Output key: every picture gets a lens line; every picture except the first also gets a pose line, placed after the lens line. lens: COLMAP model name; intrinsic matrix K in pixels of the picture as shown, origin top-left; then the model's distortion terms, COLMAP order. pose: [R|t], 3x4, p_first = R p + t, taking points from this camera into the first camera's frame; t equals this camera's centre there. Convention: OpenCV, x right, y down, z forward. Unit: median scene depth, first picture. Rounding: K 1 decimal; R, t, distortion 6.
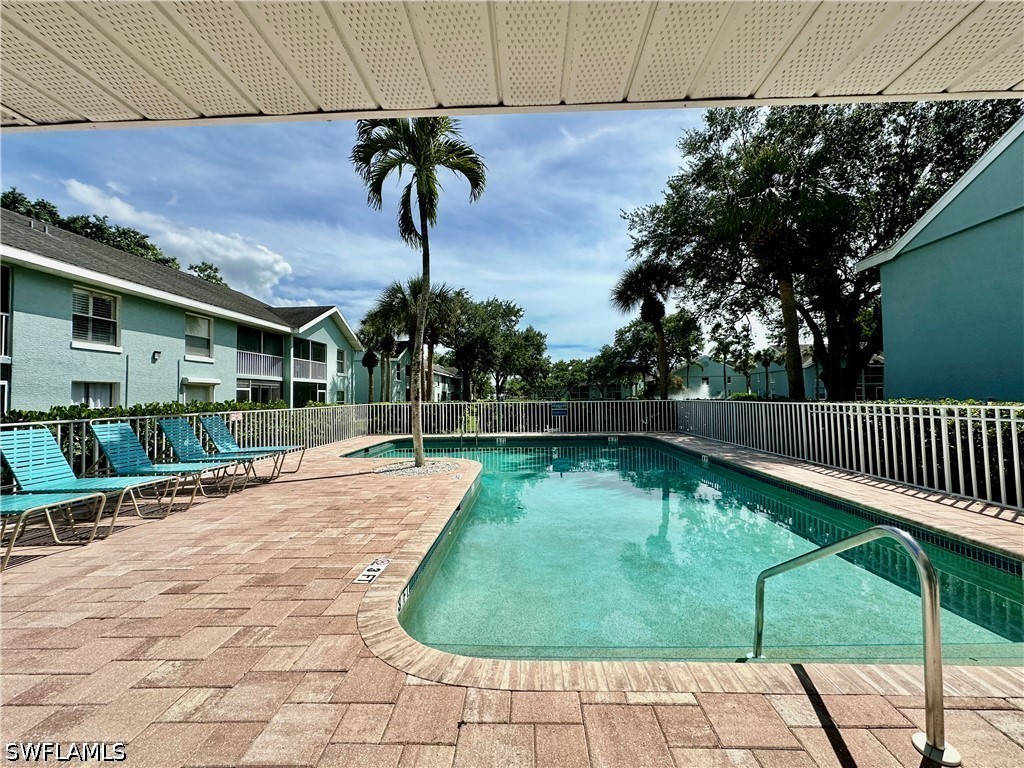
lens RADIAL K [[408.0, 0, 512.4], [0, 408.0, 382.4], [0, 0, 1]] dist [-0.003059, 0.000323]
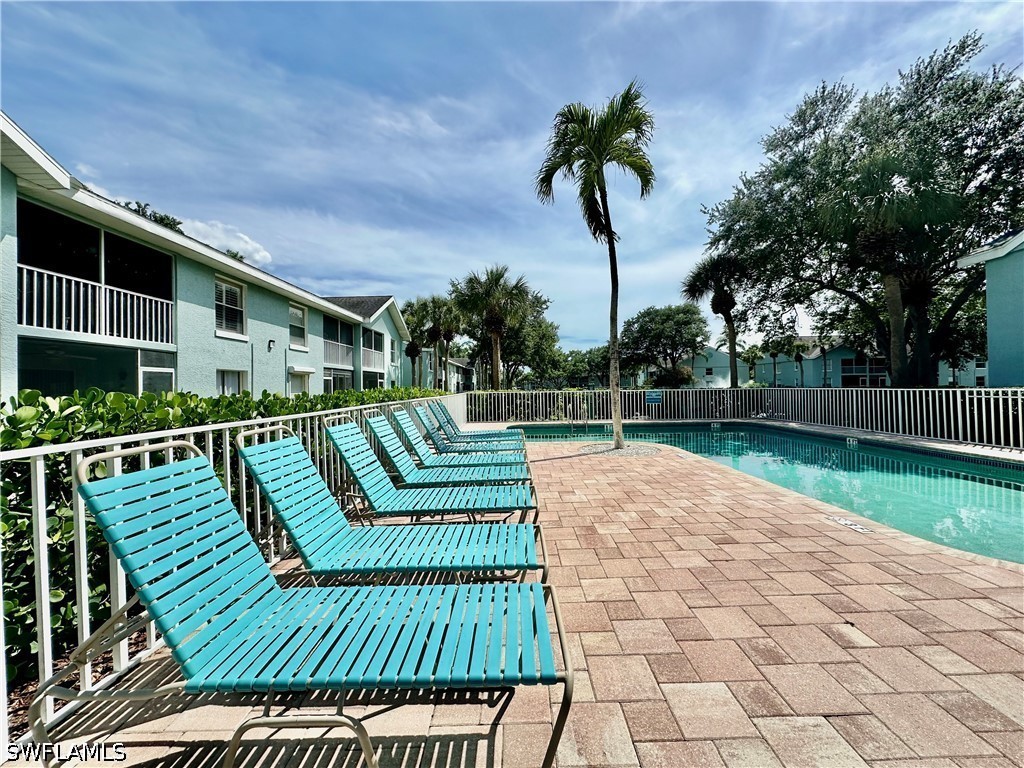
lens RADIAL K [[407.2, 0, 511.3], [0, 407.2, 378.3], [0, 0, 1]] dist [-0.002349, 0.000061]
pose [[0.999578, -0.000197, 0.029056, -0.213140], [-0.000153, 0.999927, 0.012057, 0.004423], [-0.029056, -0.012057, 0.999505, -0.020245]]
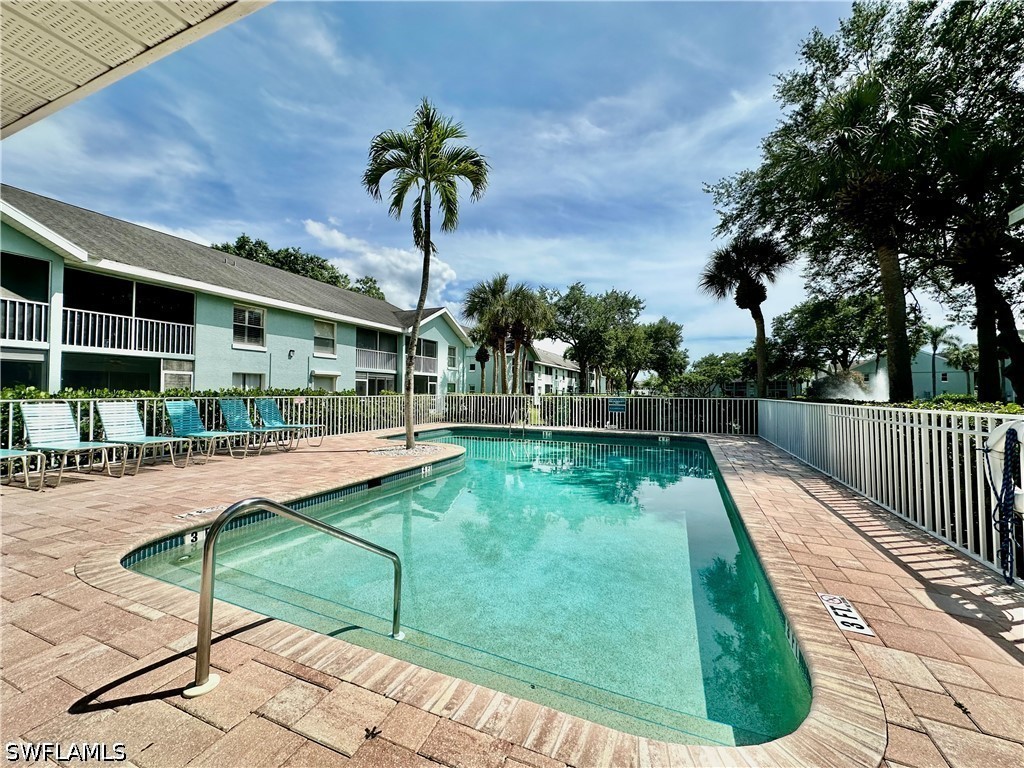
lens RADIAL K [[408.0, 0, 512.4], [0, 408.0, 382.4], [0, 0, 1]] dist [-0.003059, 0.000323]
pose [[0.936102, 0.013436, -0.351471, 0.170099], [-0.009107, 0.999861, 0.013968, 0.001773], [0.351610, -0.009875, 0.936094, 0.018737]]
